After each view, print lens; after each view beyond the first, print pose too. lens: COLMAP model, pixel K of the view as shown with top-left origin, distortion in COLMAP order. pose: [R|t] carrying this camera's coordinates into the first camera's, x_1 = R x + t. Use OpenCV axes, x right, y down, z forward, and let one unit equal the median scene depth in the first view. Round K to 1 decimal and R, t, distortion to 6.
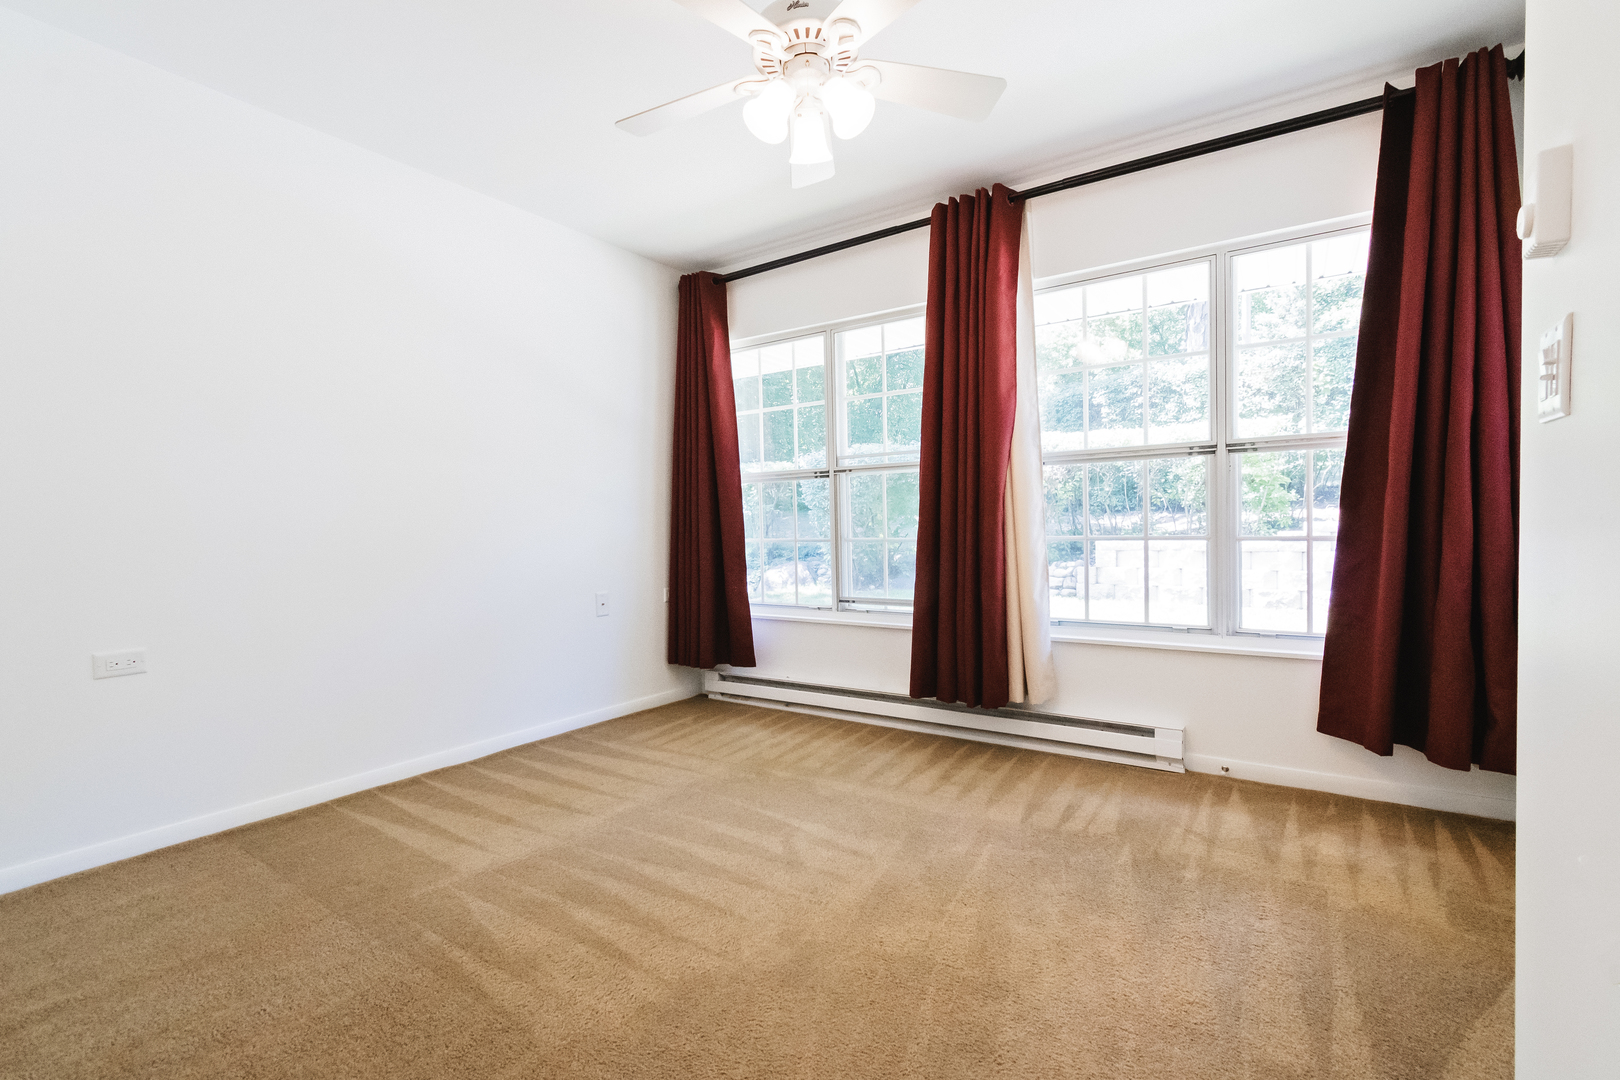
lens RADIAL K [[748.4, 0, 821.3], [0, 748.4, 542.6], [0, 0, 1]] dist [0.003149, -0.000437]
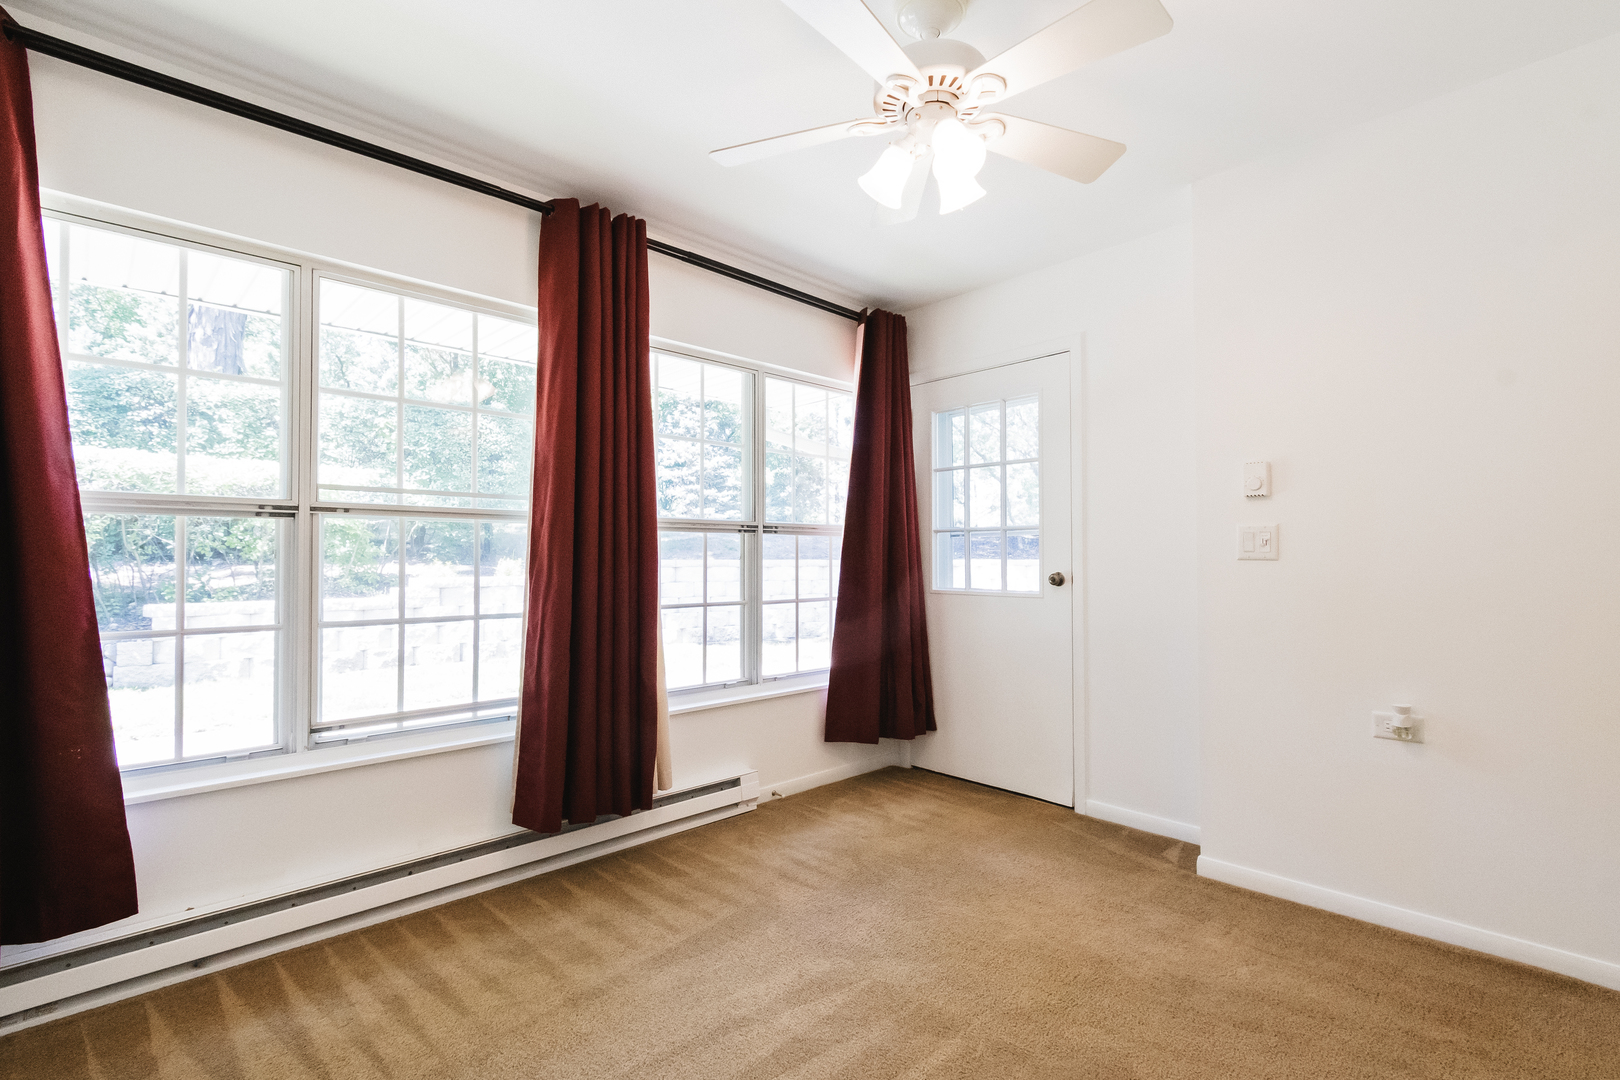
lens RADIAL K [[748.4, 0, 821.2], [0, 748.4, 544.2], [0, 0, 1]] dist [0.003149, -0.000437]
pose [[0.188962, 0.040922, 0.981131, -0.583502], [0.017773, 0.998825, -0.045083, -0.041276], [-0.981824, 0.025956, 0.188012, 0.609052]]
